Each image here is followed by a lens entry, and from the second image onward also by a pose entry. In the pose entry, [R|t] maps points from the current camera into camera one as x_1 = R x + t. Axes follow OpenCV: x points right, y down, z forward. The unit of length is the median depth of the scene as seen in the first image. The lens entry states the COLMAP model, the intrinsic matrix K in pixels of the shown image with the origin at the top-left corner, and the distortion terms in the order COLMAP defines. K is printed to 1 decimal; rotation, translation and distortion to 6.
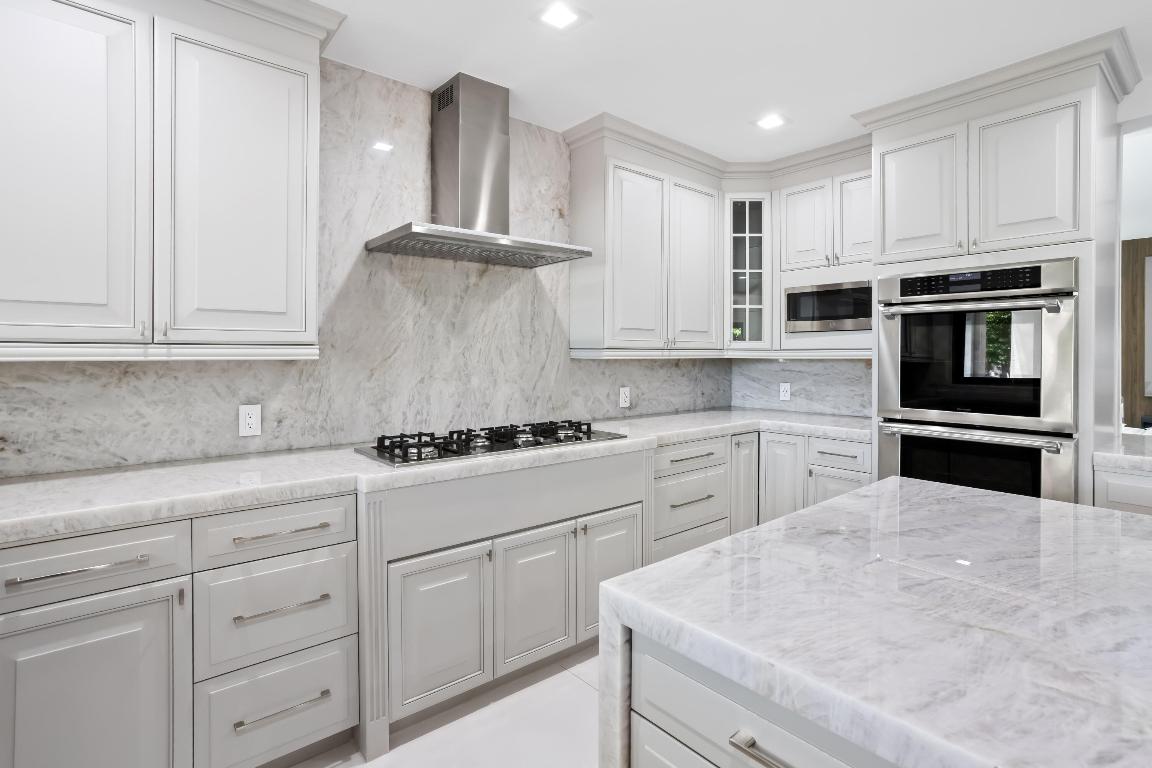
lens RADIAL K [[577.2, 0, 575.9], [0, 577.2, 346.9], [0, 0, 1]] dist [-0.003576, -0.000107]
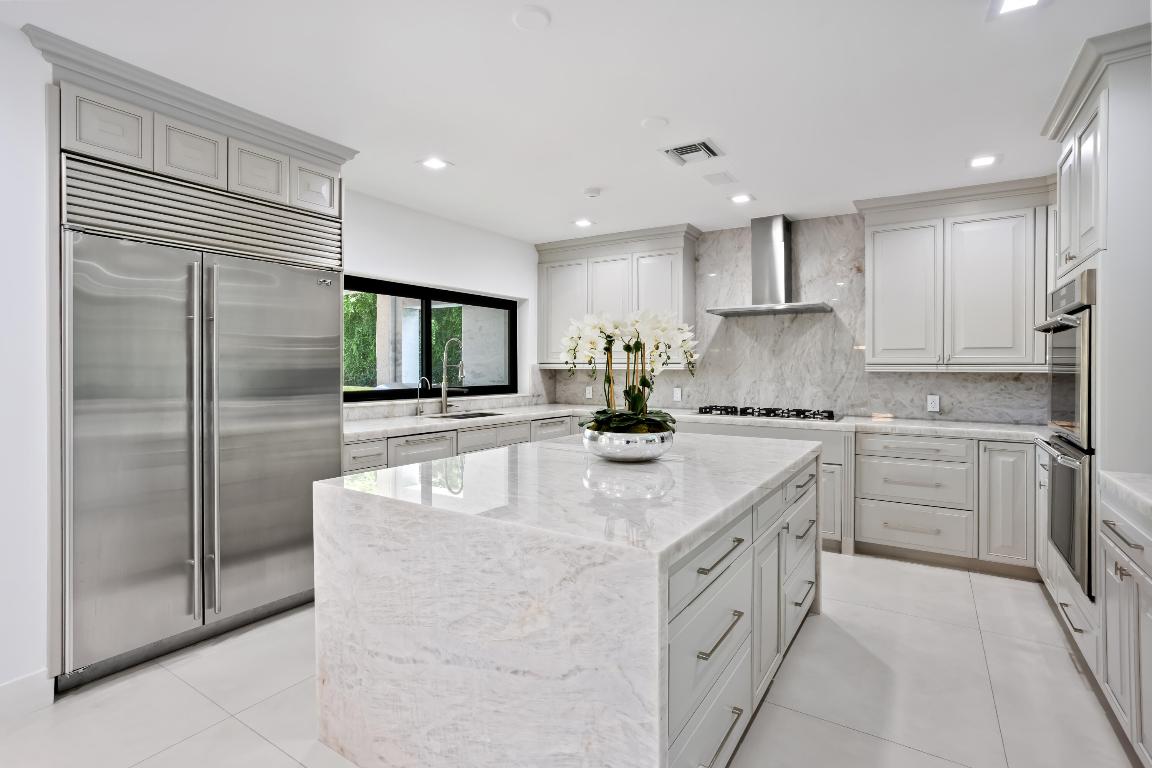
lens RADIAL K [[554.2, 0, 559.2], [0, 554.2, 380.0], [0, 0, 1]] dist [-0.057854, 0.022085]
pose [[0.285746, 0.027859, -0.957900, 1.134227], [0.013819, 0.999354, 0.033187, -0.013871], [0.958206, -0.022721, 0.285176, -0.108818]]
